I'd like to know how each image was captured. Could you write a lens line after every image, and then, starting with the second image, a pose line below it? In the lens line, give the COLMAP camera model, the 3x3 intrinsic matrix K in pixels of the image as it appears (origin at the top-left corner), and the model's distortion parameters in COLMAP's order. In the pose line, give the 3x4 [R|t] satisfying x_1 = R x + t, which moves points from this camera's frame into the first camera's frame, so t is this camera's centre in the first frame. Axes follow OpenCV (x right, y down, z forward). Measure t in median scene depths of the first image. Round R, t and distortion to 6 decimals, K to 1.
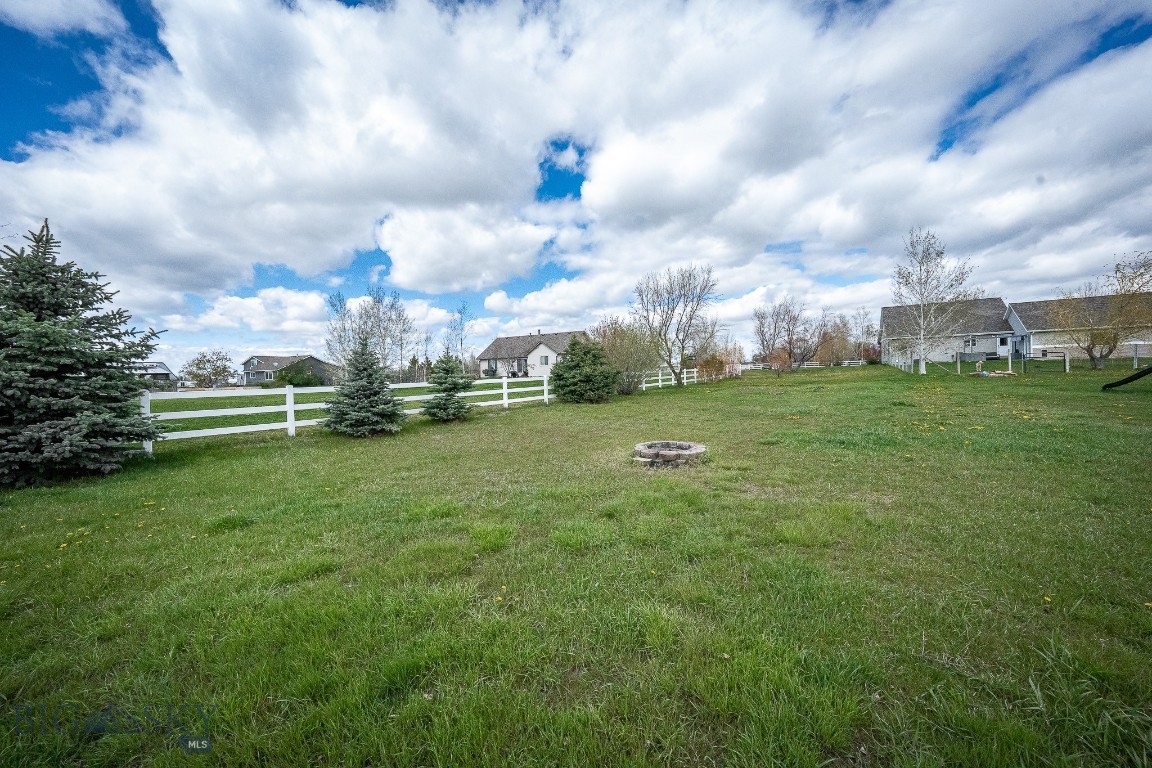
lens RADIAL K [[406.5, 0, 570.7], [0, 406.5, 384.4], [0, 0, 1]] dist [0.000087, 0.000091]
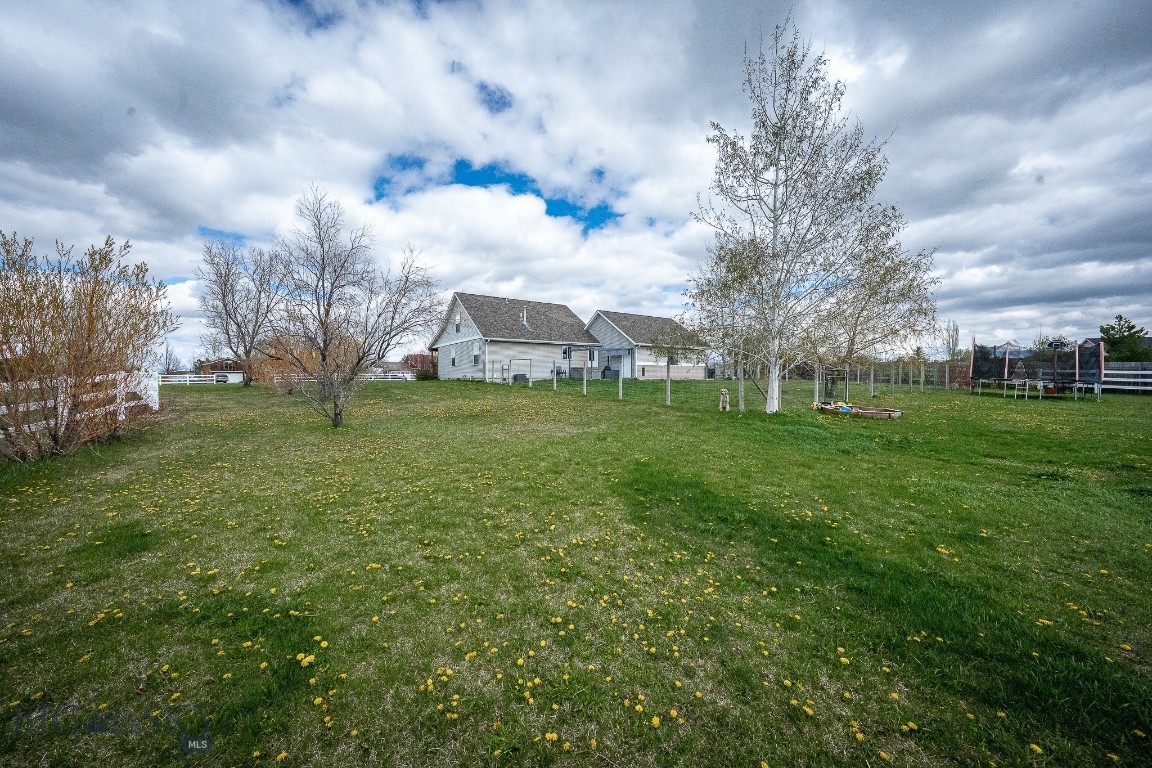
lens RADIAL K [[406.5, 0, 570.7], [0, 406.5, 384.4], [0, 0, 1]] dist [0.000087, 0.000091]
pose [[0.361103, 0.005827, 0.932508, 0.151356], [0.025633, 0.999541, -0.016172, -0.018900], [-0.932174, 0.029742, 0.360788, 0.410349]]
